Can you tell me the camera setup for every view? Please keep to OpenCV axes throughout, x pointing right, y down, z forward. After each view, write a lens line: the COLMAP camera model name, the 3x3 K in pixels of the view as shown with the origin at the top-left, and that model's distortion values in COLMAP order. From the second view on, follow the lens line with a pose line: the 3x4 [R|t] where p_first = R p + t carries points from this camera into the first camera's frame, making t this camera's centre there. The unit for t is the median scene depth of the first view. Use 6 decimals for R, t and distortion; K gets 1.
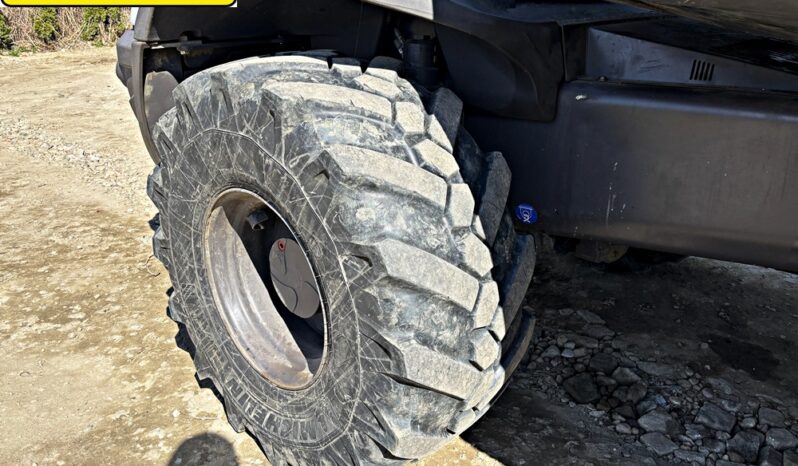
lens RADIAL K [[601.5, 0, 403.9], [0, 601.5, 229.0], [0, 0, 1]] dist [0.017215, -0.002792]
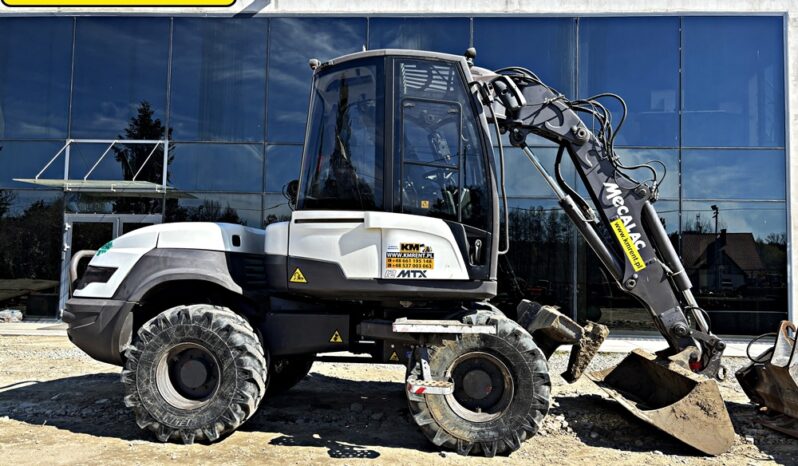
lens RADIAL K [[608.4, 0, 396.1], [0, 608.4, 233.3], [0, 0, 1]] dist [0.024089, 0.000209]
pose [[0.781896, 0.057779, 0.620725, -1.739915], [0.203055, 0.917793, -0.341210, 0.896063], [-0.589412, 0.392832, 0.705887, -2.701337]]
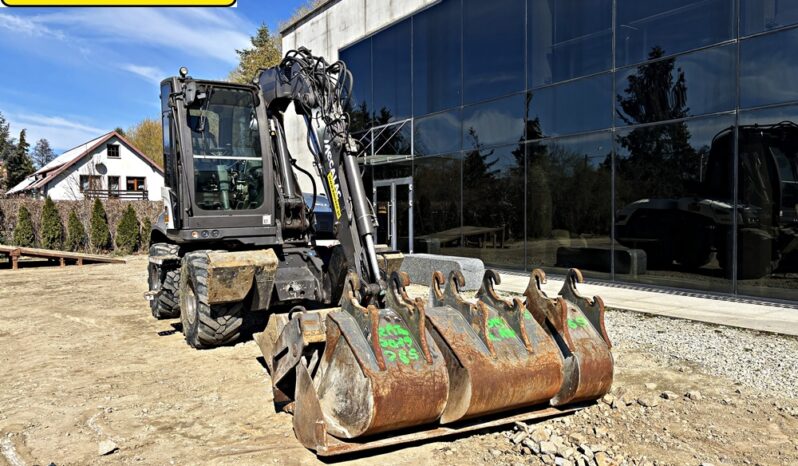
lens RADIAL K [[598.8, 0, 396.1], [0, 598.8, 233.3], [0, 0, 1]] dist [0.054941, -0.068507]
pose [[0.963902, 0.001633, -0.266252, 4.322977], [-0.088352, 0.945283, -0.314060, 1.564954], [0.251171, 0.326247, 0.911305, -4.722005]]
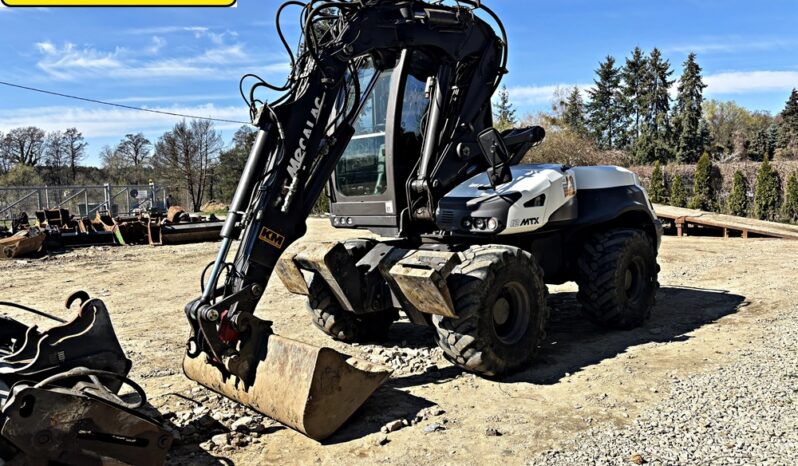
lens RADIAL K [[600.0, 0, 402.9], [0, 600.0, 237.4], [0, 0, 1]] dist [0.023876, -0.005550]
pose [[-0.045206, 0.085550, -0.995308, 6.333625], [-0.332567, 0.938207, 0.095747, -0.525628], [0.941996, 0.335334, -0.013961, 0.426197]]
